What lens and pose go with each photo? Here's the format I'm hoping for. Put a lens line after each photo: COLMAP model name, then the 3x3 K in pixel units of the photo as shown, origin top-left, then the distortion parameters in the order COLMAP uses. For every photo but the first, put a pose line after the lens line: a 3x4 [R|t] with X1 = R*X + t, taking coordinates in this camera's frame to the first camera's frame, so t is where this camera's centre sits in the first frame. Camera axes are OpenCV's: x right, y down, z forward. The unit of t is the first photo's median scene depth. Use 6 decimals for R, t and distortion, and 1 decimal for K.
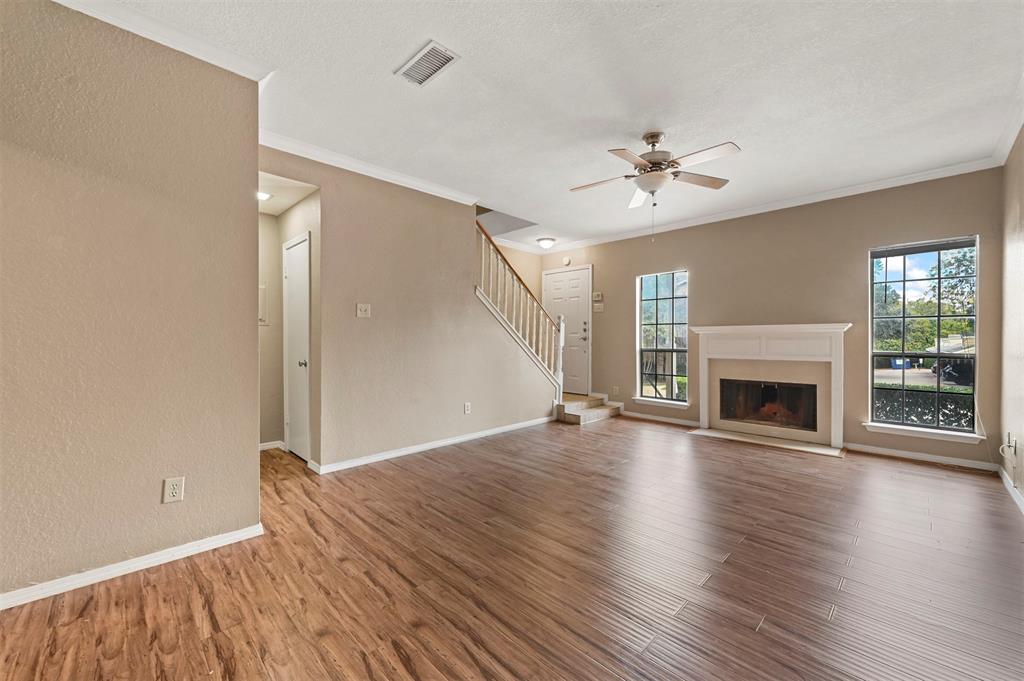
lens RADIAL K [[403.0, 0, 510.0], [0, 403.0, 336.5], [0, 0, 1]] dist [-0.005369, 0.000813]
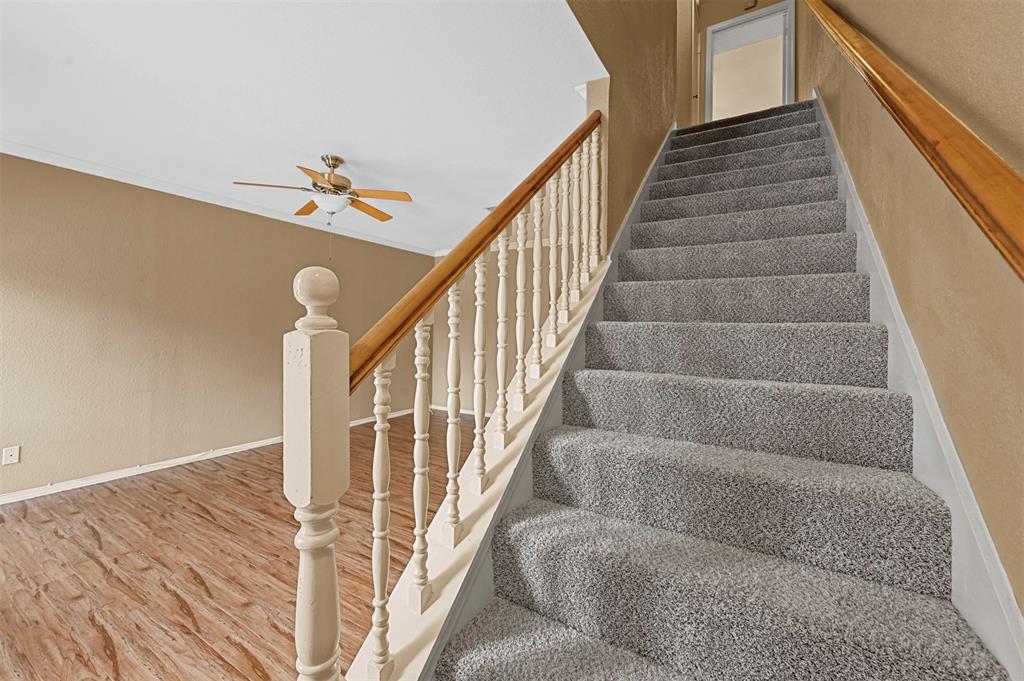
lens RADIAL K [[403.0, 0, 507.8], [0, 403.0, 335.1], [0, 0, 1]] dist [-0.005369, 0.000813]
pose [[-0.966058, -0.014527, -0.257915, 0.173888], [-0.014698, 0.999891, -0.001263, -0.053474], [0.257905, 0.002571, -0.966167, 2.084466]]
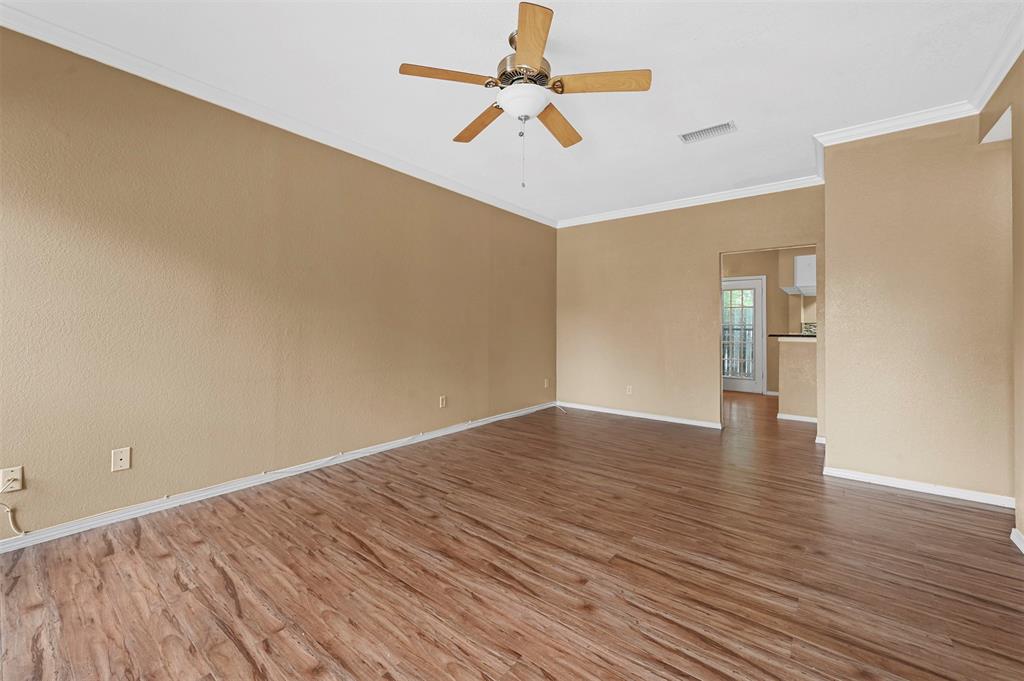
lens RADIAL K [[403.0, 0, 515.9], [0, 403.0, 337.7], [0, 0, 1]] dist [-0.005369, 0.000813]
pose [[-0.990774, -0.003677, -0.135477, 0.455902], [-0.005487, 0.999901, 0.012985, 0.014013], [0.135415, 0.013609, -0.990695, 1.673565]]
